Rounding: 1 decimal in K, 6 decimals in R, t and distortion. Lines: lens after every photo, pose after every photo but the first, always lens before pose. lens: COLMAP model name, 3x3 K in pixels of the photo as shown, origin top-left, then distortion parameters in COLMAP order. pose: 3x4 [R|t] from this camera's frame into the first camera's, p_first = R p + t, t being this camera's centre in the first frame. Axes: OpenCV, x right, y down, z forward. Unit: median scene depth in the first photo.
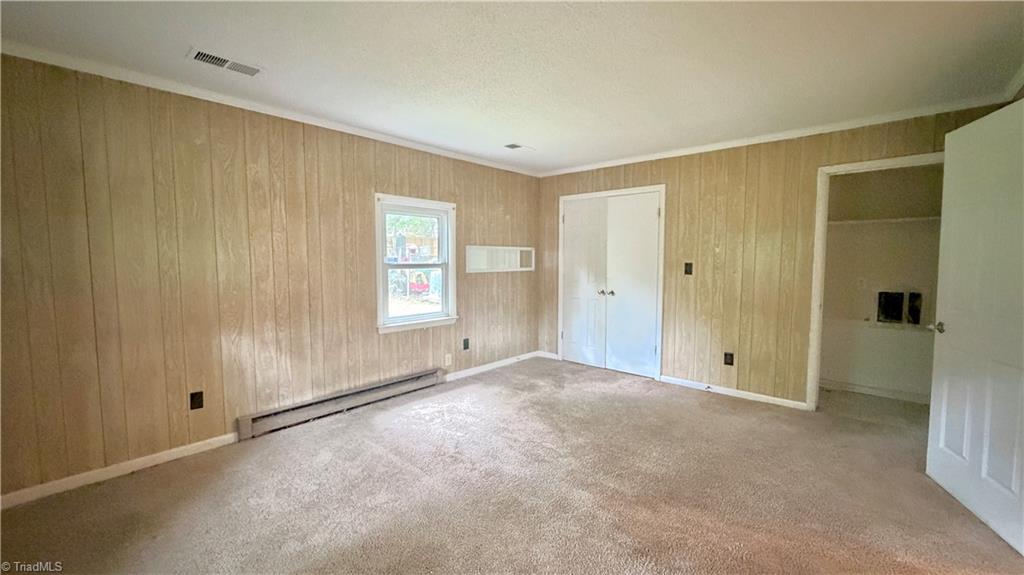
lens RADIAL K [[409.6, 0, 509.7], [0, 409.6, 287.4], [0, 0, 1]] dist [0.000825, 0.000459]
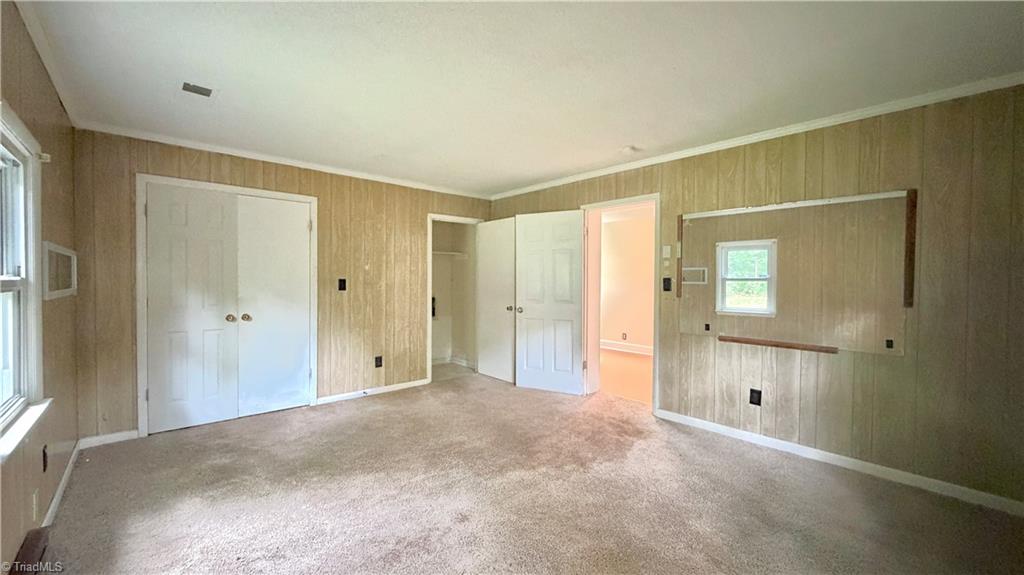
lens RADIAL K [[409.6, 0, 513.4], [0, 409.6, 285.1], [0, 0, 1]] dist [0.000825, 0.000459]
pose [[0.101009, -0.015289, 0.994768, -0.551023], [0.061351, 0.998075, 0.009110, -0.027957], [-0.992992, 0.060109, 0.101753, 0.471261]]
